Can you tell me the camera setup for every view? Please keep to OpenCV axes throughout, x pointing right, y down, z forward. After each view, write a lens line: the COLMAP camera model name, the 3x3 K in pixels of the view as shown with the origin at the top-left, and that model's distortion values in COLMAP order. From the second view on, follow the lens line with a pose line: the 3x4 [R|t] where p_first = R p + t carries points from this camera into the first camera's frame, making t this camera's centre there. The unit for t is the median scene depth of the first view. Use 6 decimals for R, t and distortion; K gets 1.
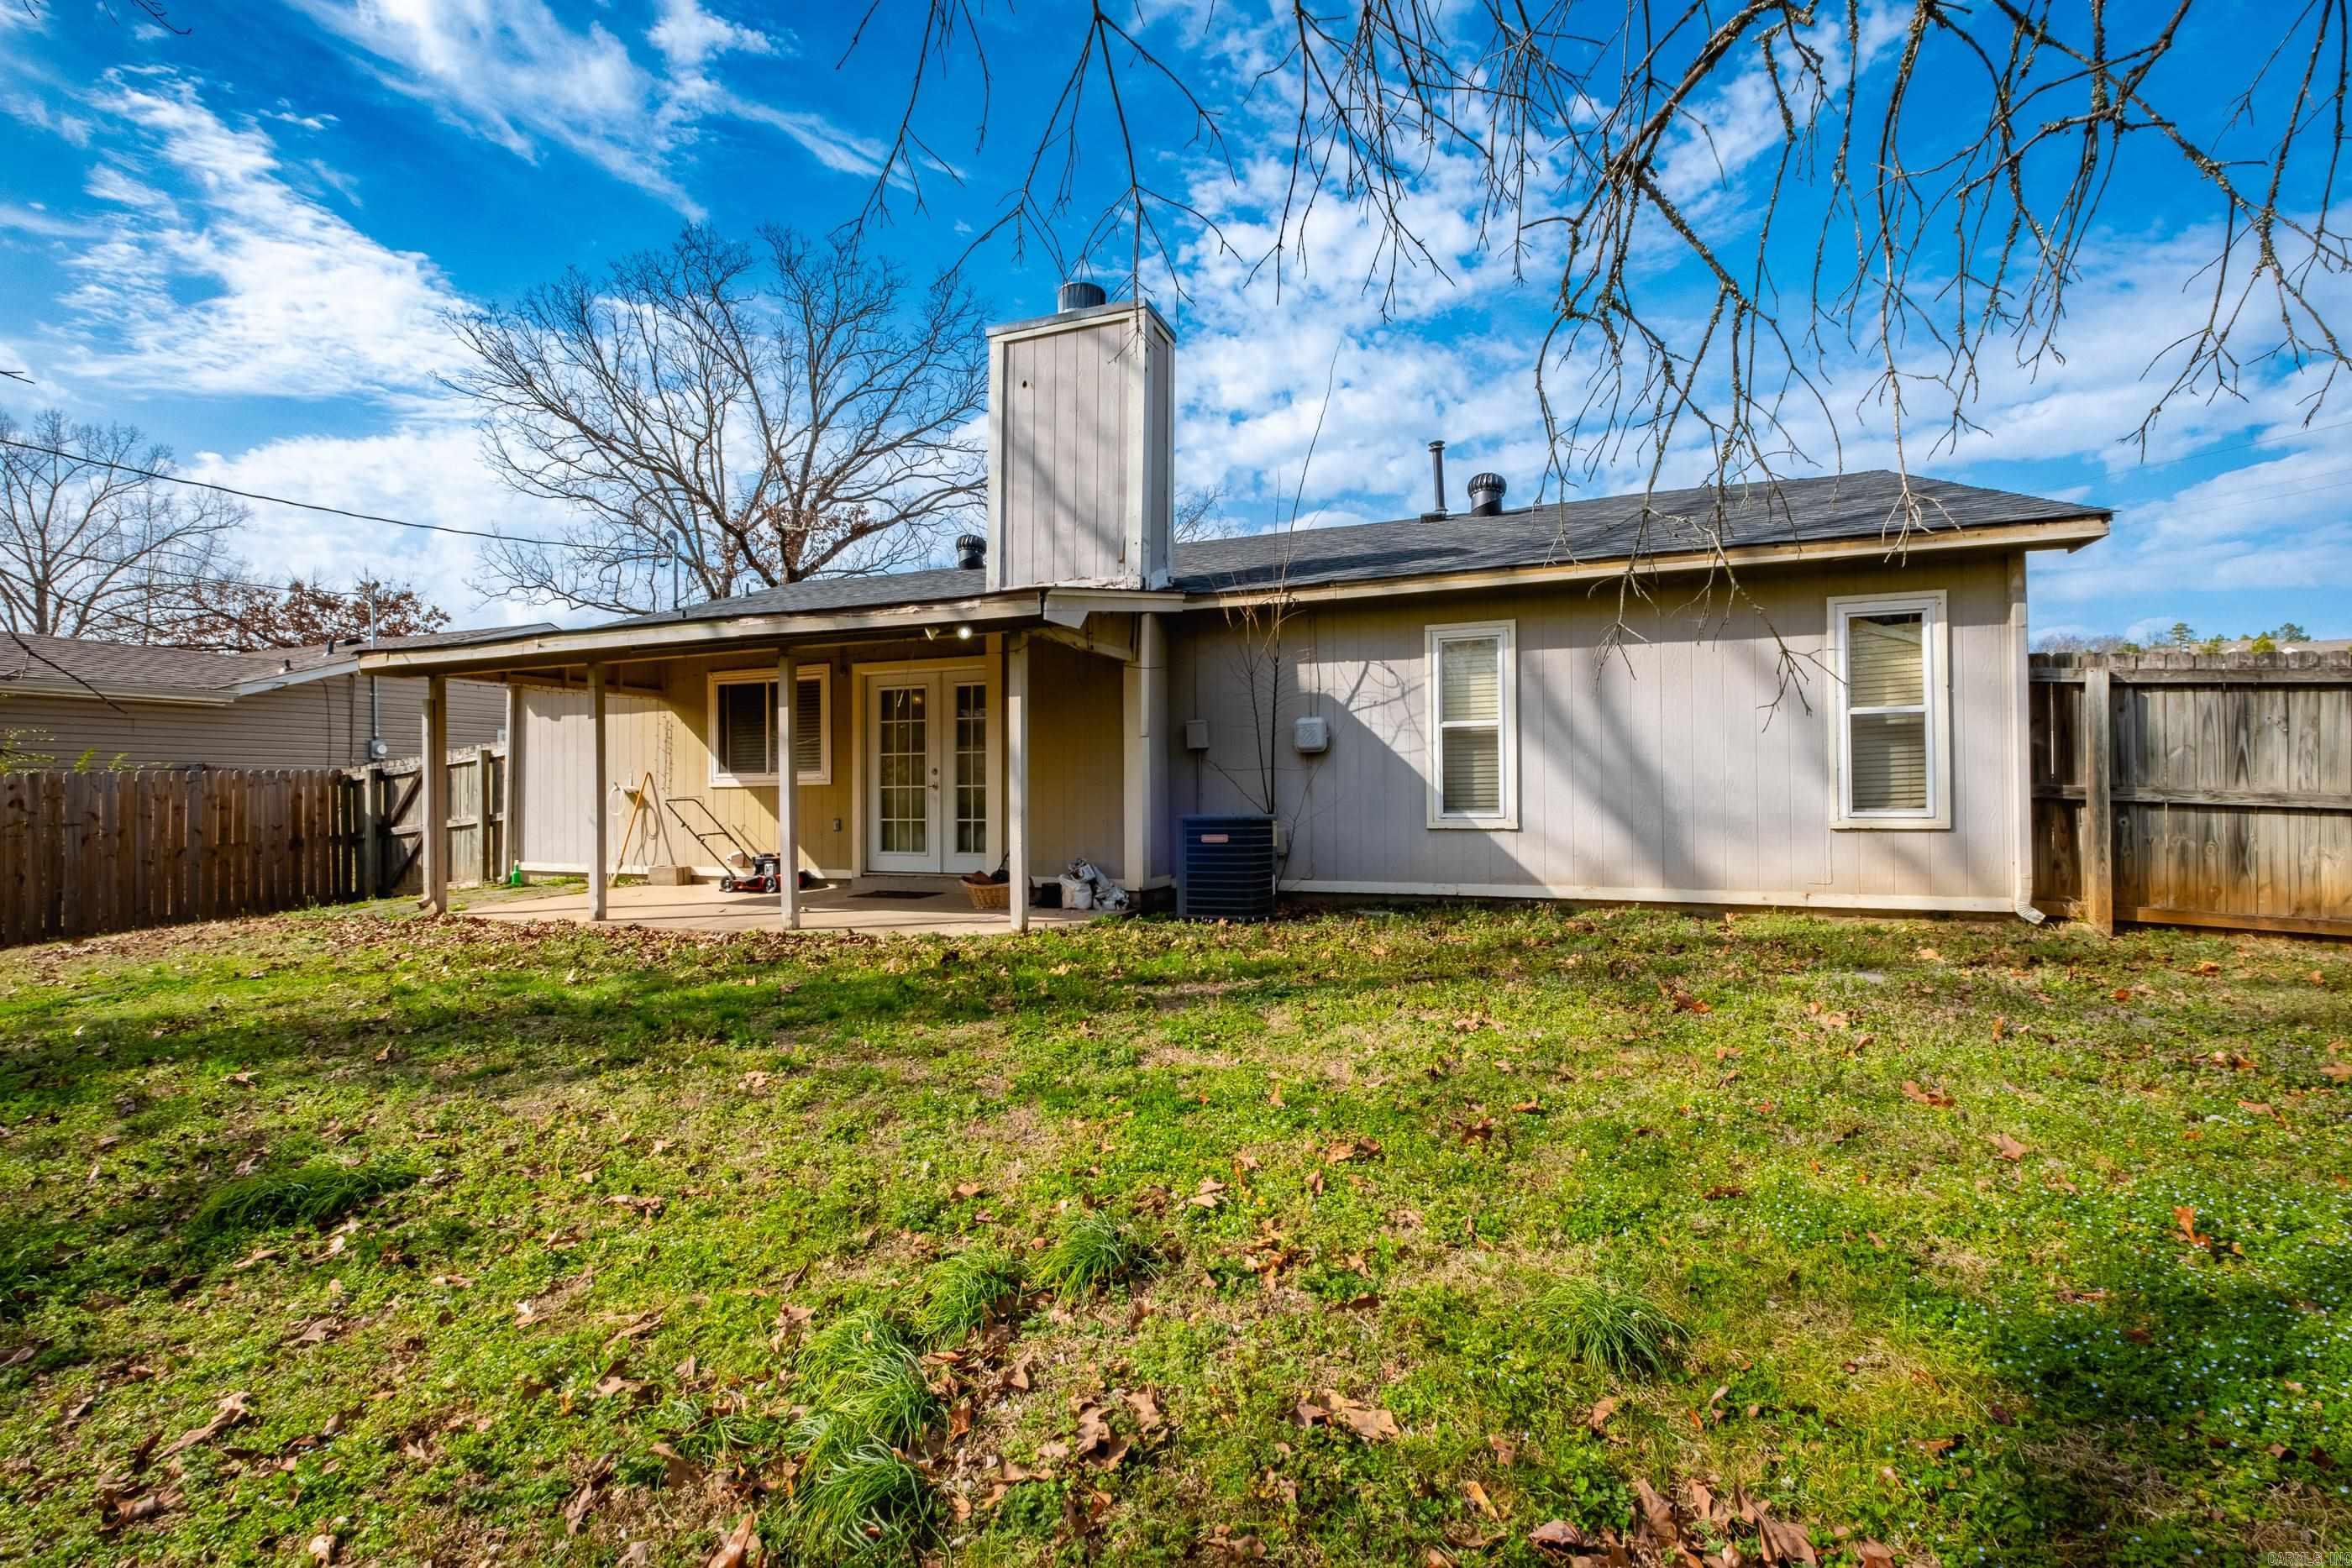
lens RADIAL K [[1024.8, 0, 1216.7], [0, 1024.8, 763.8], [0, 0, 1]] dist [-0.003561, -0.000925]
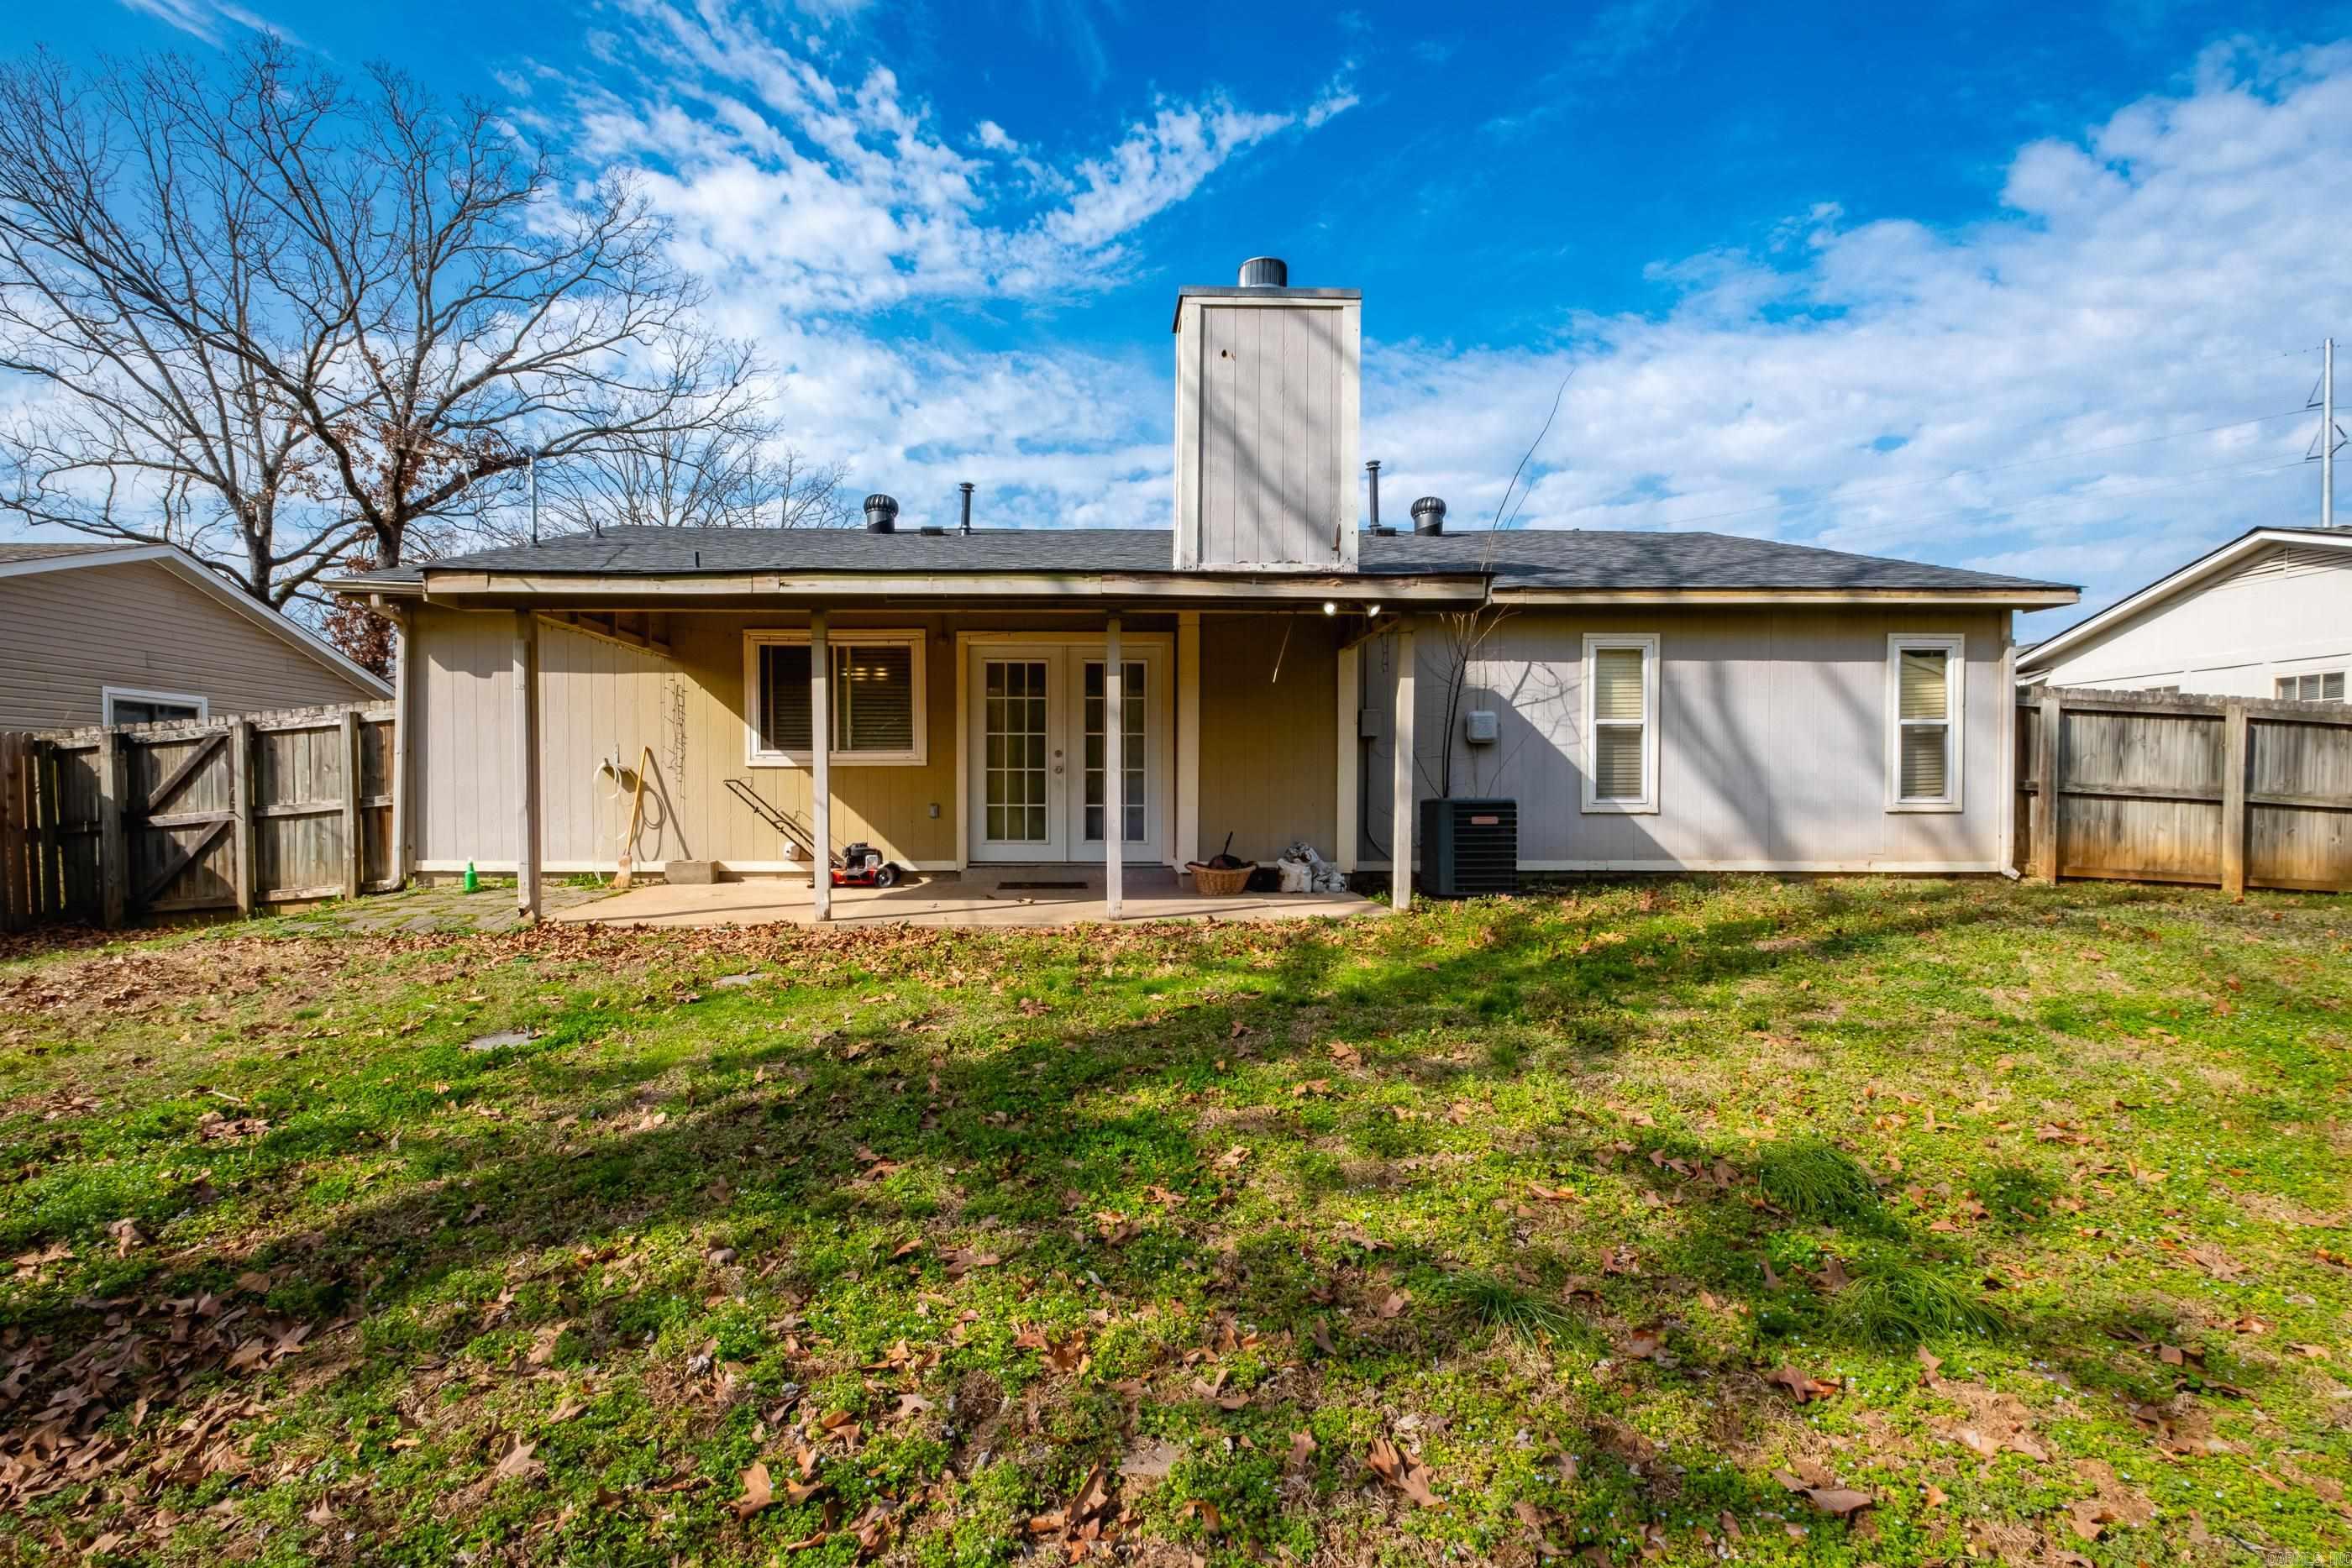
lens RADIAL K [[1020.8, 0, 1174.0], [0, 1020.8, 777.3], [0, 0, 1]] dist [0.002092, -0.000908]
pose [[0.925872, 0.014778, 0.377549, -0.629023], [-0.019694, 0.999764, 0.009162, 0.022203], [-0.377325, -0.015918, 0.925944, 0.120906]]
